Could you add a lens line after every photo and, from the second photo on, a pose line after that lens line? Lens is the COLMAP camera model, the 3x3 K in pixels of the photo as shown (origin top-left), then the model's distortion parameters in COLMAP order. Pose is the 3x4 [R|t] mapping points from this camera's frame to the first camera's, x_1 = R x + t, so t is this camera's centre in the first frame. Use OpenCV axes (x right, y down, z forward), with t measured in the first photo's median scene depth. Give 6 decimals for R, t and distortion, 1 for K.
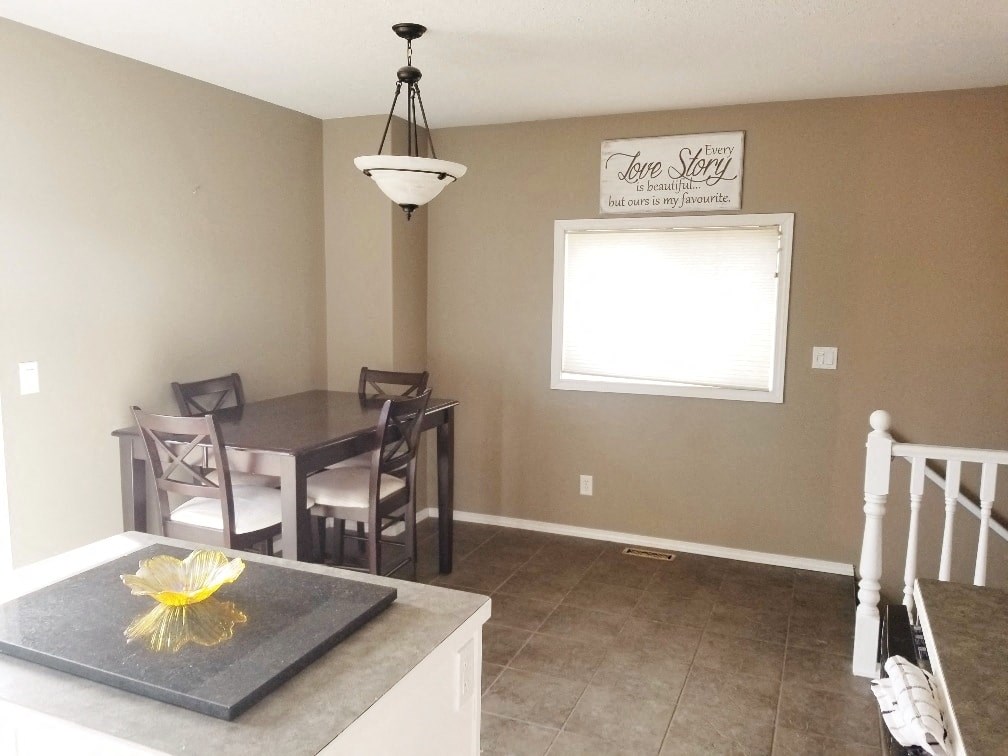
lens RADIAL K [[793.0, 0, 502.3], [0, 793.0, 377.4], [0, 0, 1]] dist [0.054627, -0.085788]
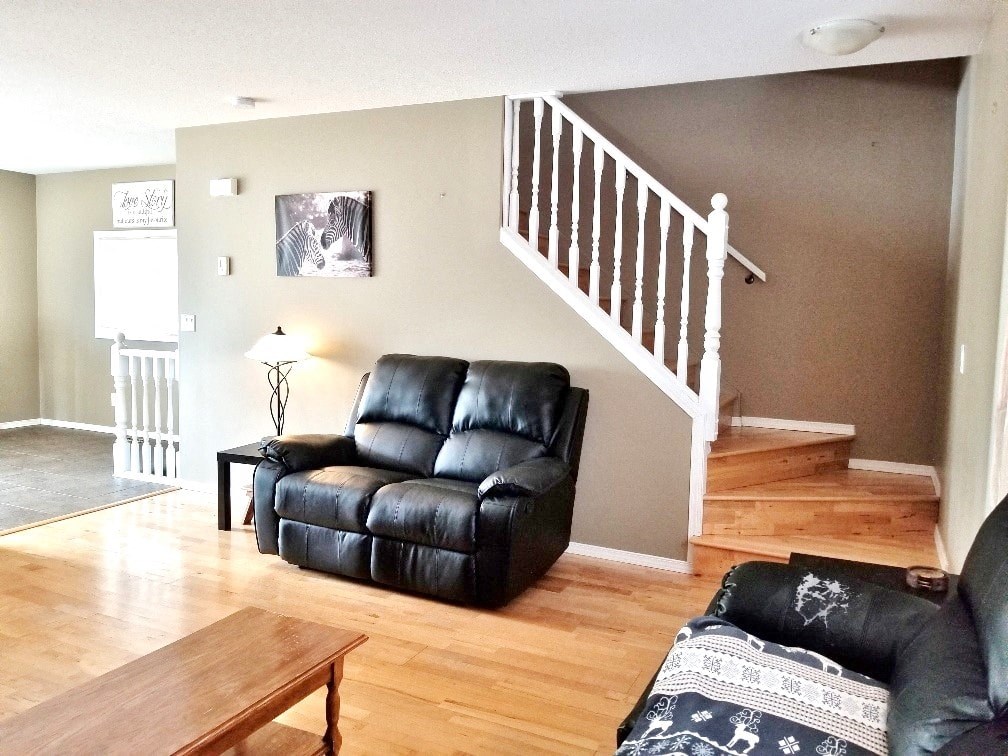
lens RADIAL K [[793.0, 0, 512.1], [0, 793.0, 369.3], [0, 0, 1]] dist [0.054627, -0.085788]
pose [[0.999554, 0.014133, -0.026320, 1.019985], [-0.014893, 0.999471, -0.028912, 0.120369], [0.025897, 0.029291, 0.999235, -0.615858]]
